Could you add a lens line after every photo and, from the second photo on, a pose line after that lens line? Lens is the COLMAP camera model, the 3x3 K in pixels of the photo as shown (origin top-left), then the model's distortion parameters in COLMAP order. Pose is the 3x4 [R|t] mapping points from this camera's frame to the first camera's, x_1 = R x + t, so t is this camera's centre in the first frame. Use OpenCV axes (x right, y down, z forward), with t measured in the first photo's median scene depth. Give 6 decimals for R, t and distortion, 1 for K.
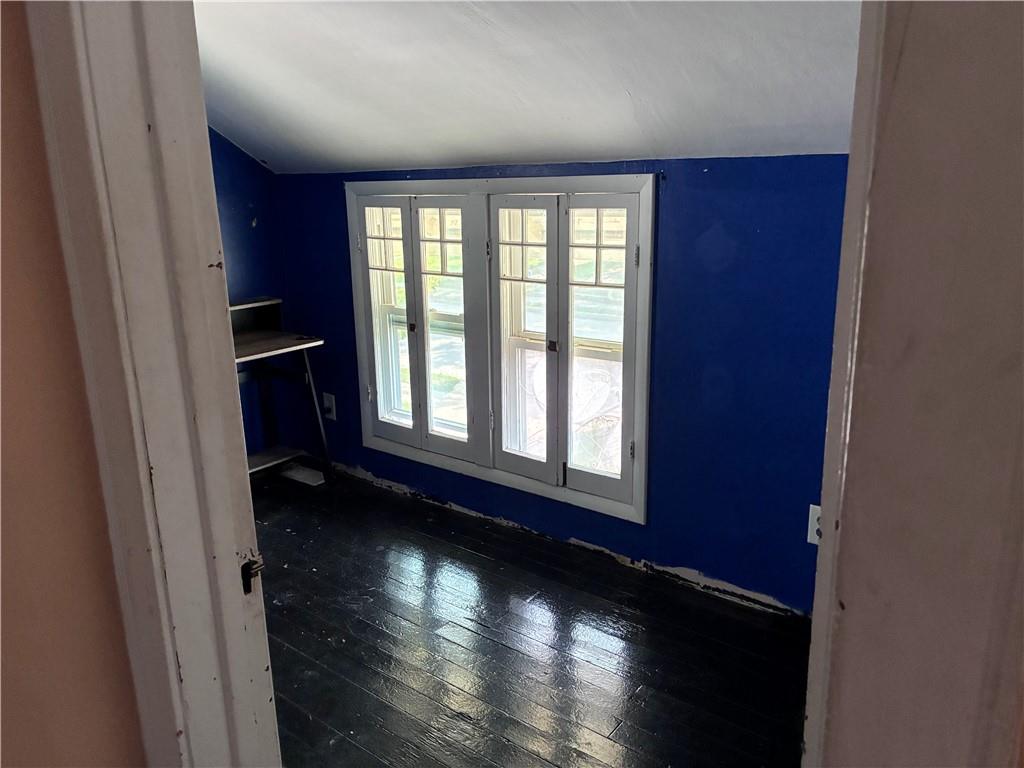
lens RADIAL K [[779.7, 0, 508.8], [0, 779.7, 382.3], [0, 0, 1]] dist [0.052463, -0.088590]
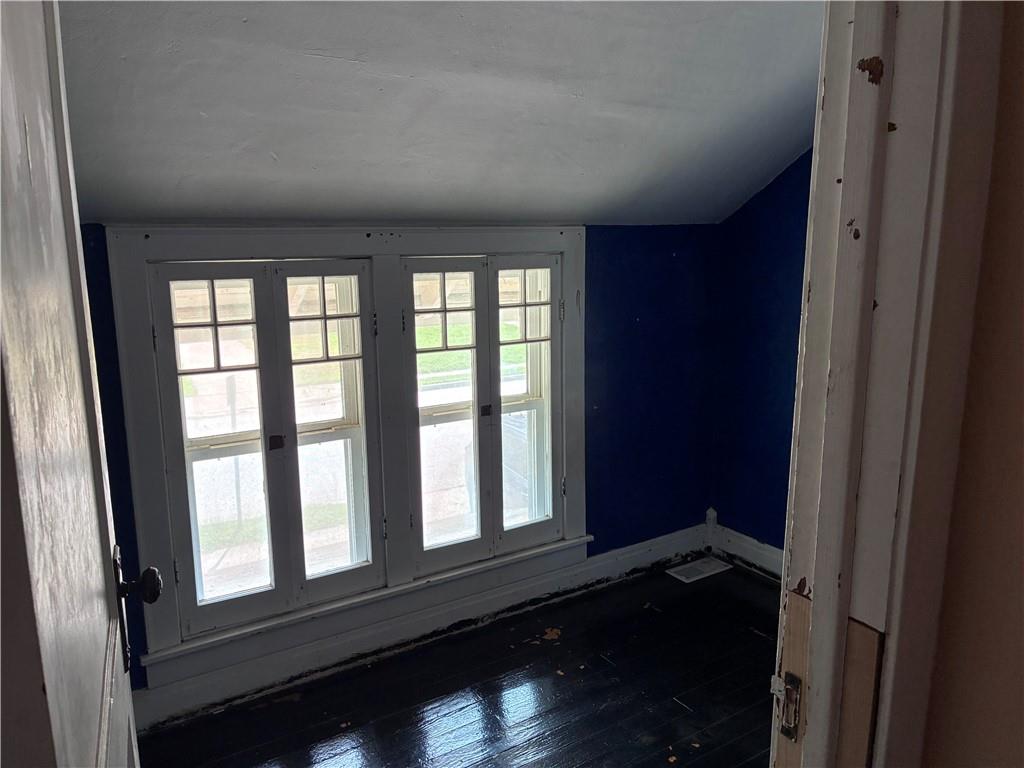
lens RADIAL K [[779.7, 0, 508.8], [0, 779.7, 382.3], [0, 0, 1]] dist [0.052463, -0.088590]
pose [[0.321902, -0.150703, 0.934702, -0.759680], [0.240361, 0.967913, 0.073280, -0.132617], [-0.915754, 0.201077, 0.347796, 0.578187]]
